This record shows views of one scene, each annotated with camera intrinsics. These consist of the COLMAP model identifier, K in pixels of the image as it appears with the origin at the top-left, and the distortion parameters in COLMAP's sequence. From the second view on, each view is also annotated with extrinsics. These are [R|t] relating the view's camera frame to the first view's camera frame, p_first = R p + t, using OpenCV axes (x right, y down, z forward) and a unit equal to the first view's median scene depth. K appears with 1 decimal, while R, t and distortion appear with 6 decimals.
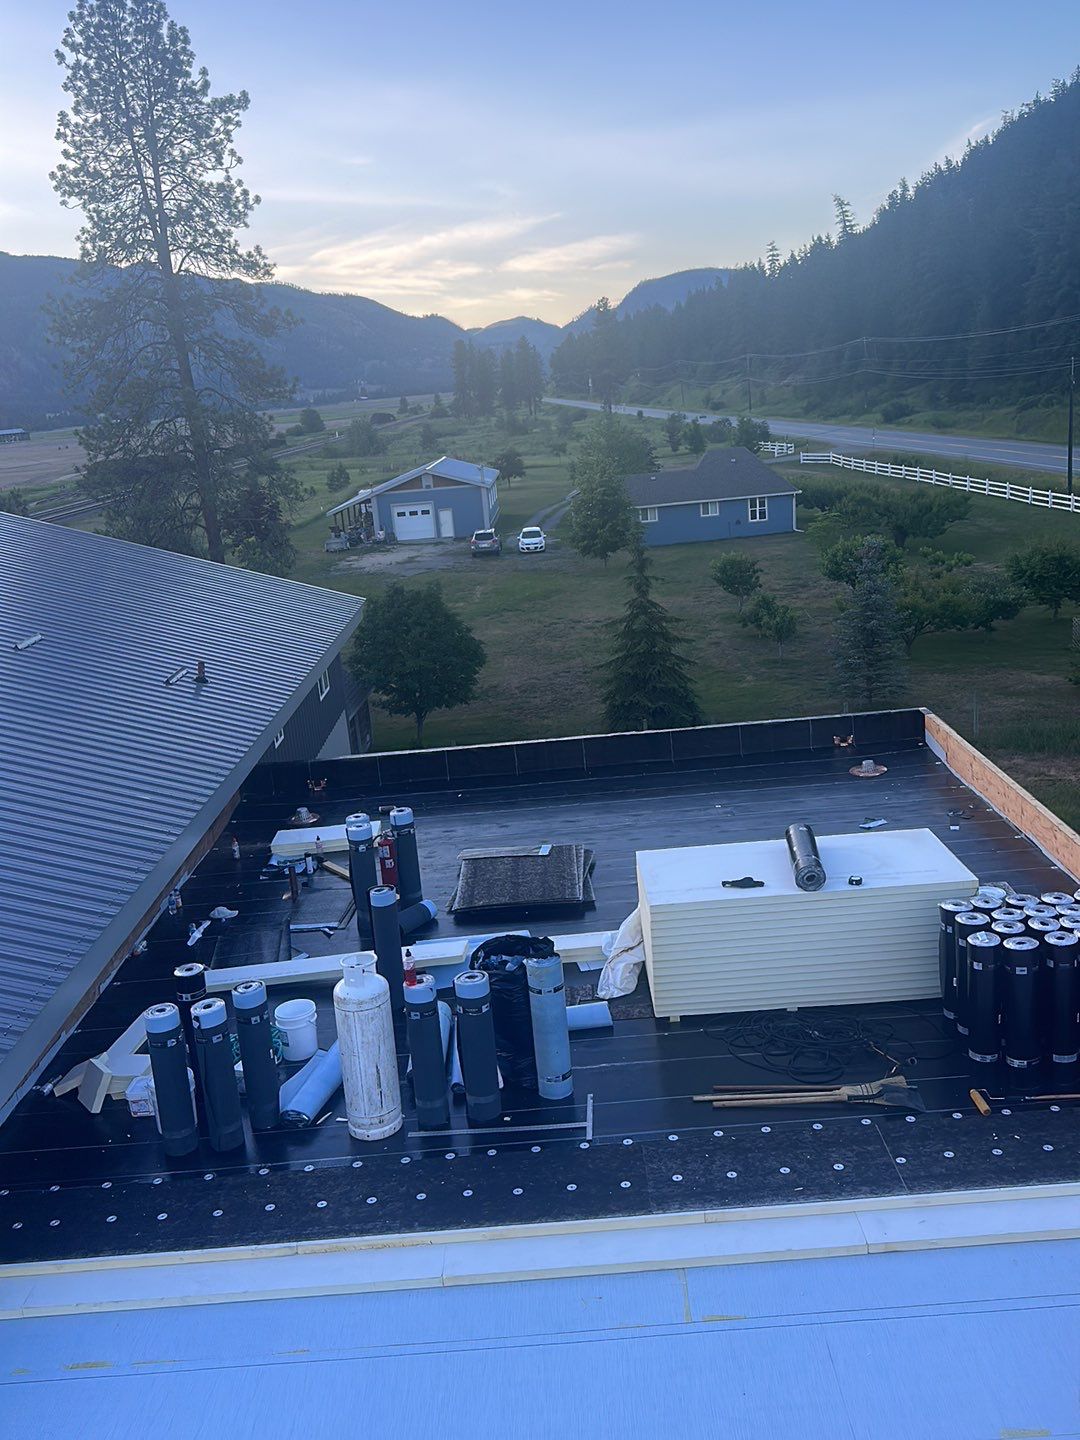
lens RADIAL K [[1291.5, 0, 544.1], [0, 1291.5, 722.4], [0, 0, 1]] dist [0.045969, -0.081922]
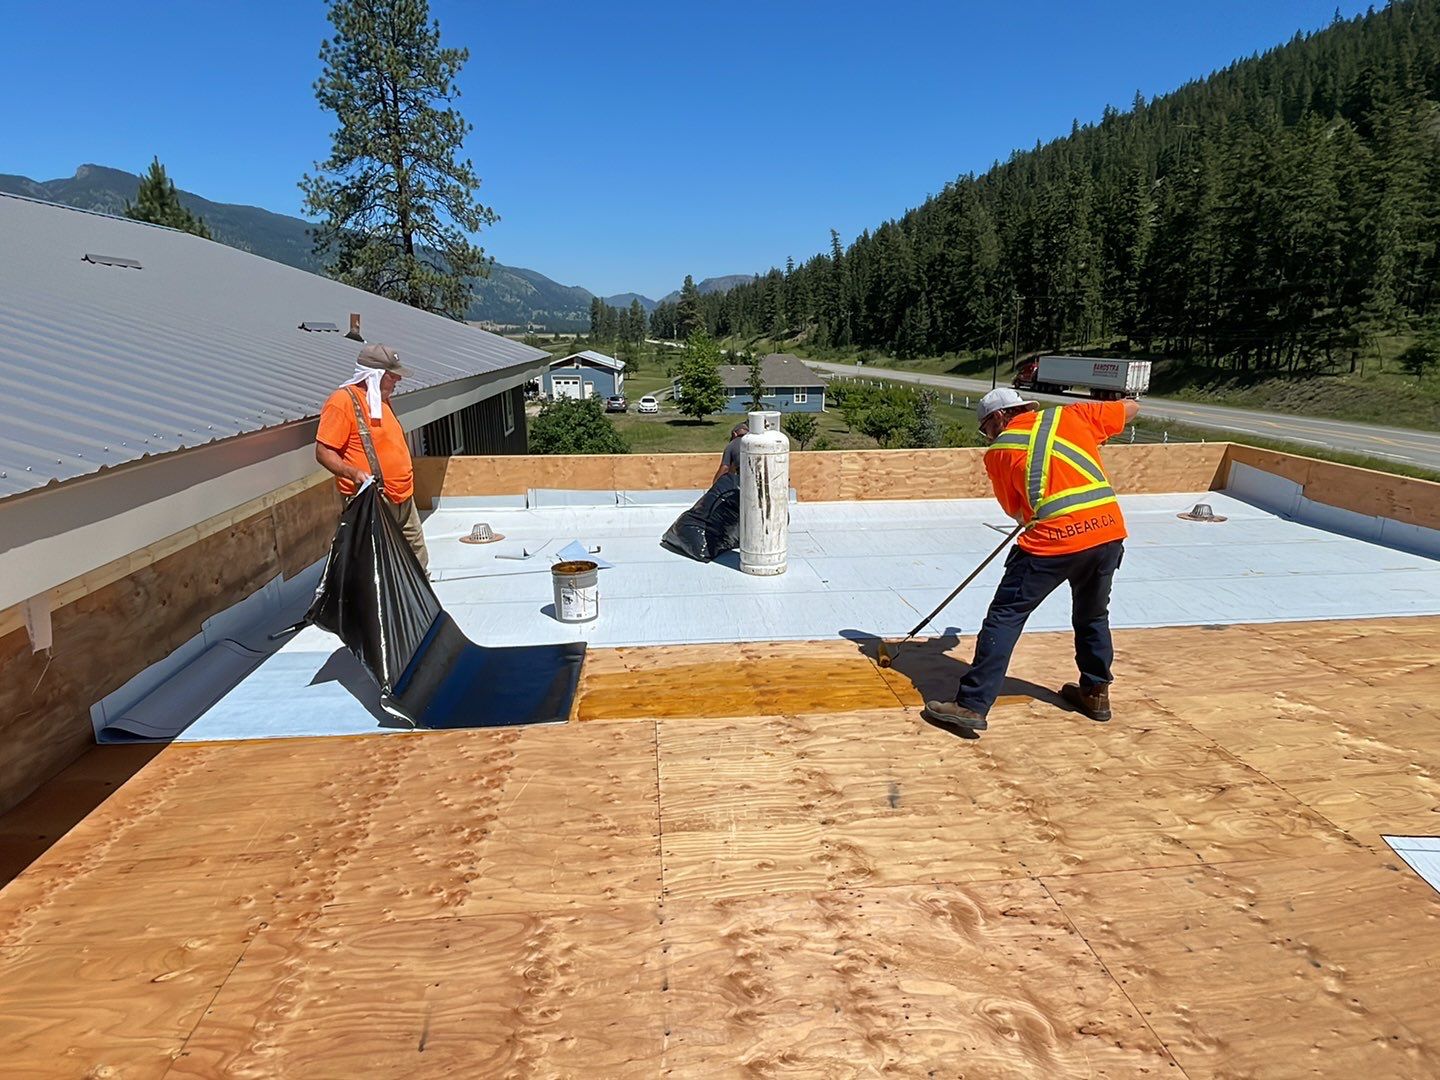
lens RADIAL K [[768.9, 0, 718.6], [0, 768.9, 550.1], [0, 0, 1]] dist [-0.008028, -0.008536]
pose [[0.991592, 0.056700, 0.116320, -0.029146], [-0.057580, 0.998332, 0.004221, 0.022427], [-0.115886, -0.010883, 0.993203, 0.156733]]
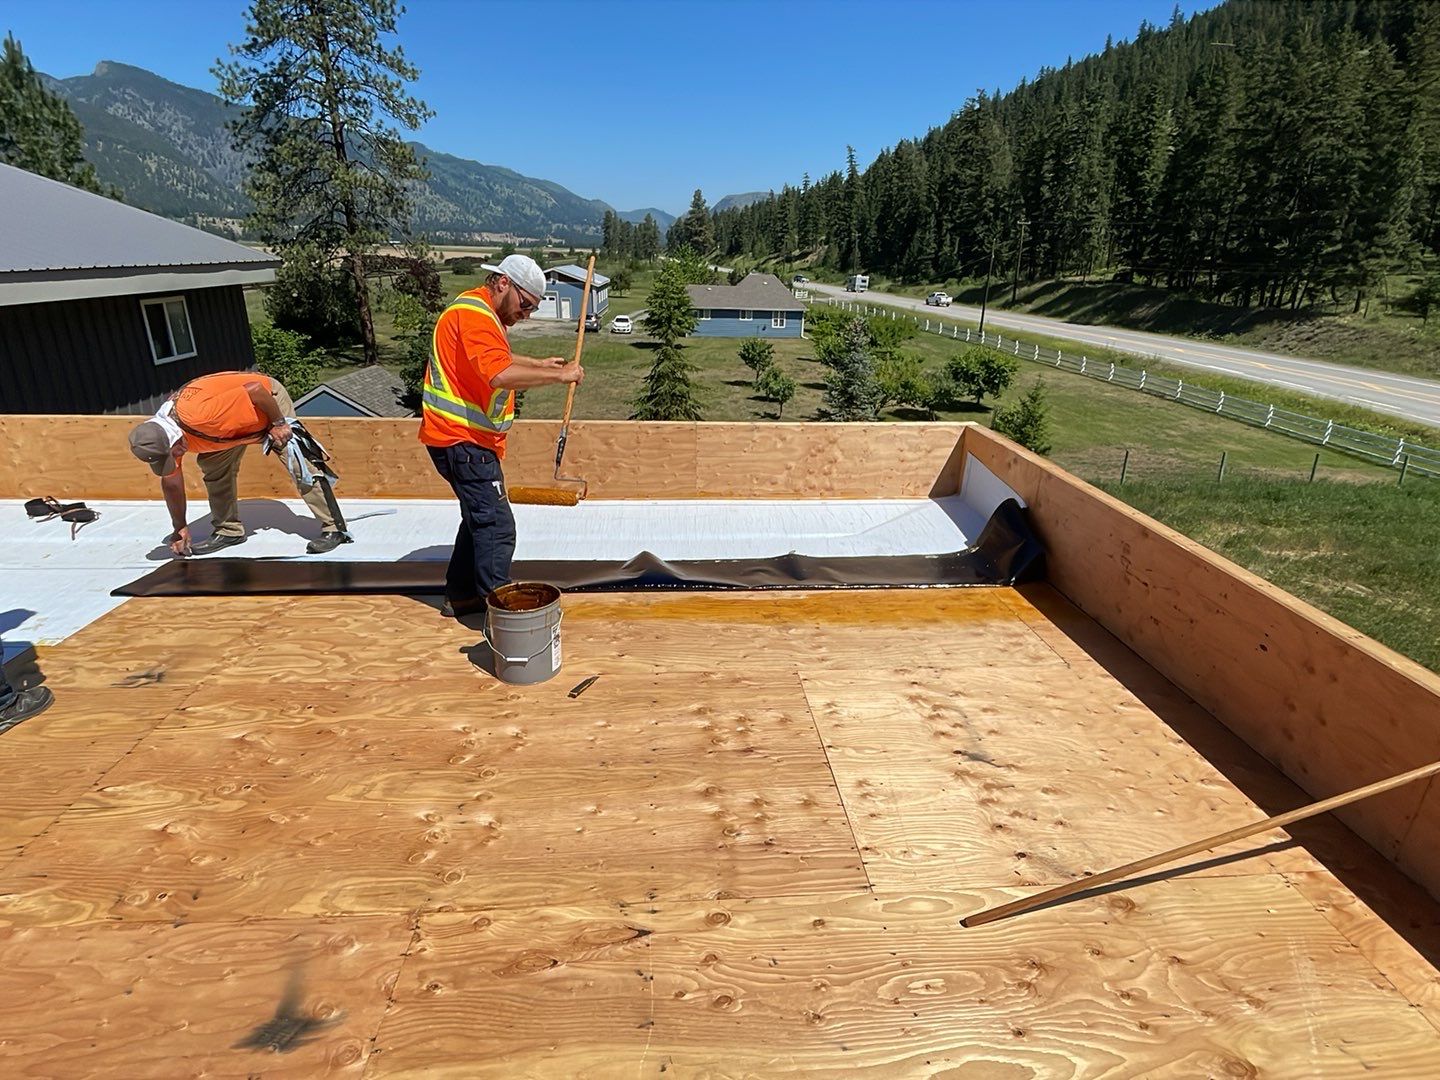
lens RADIAL K [[737.0, 0, 727.2], [0, 737.0, 544.1], [0, 0, 1]] dist [-0.006812, -0.009150]
pose [[0.990767, 0.077052, 0.111553, 0.045877], [-0.089003, 0.990327, 0.106450, 0.004296], [-0.102271, -0.115396, 0.988041, 0.205084]]
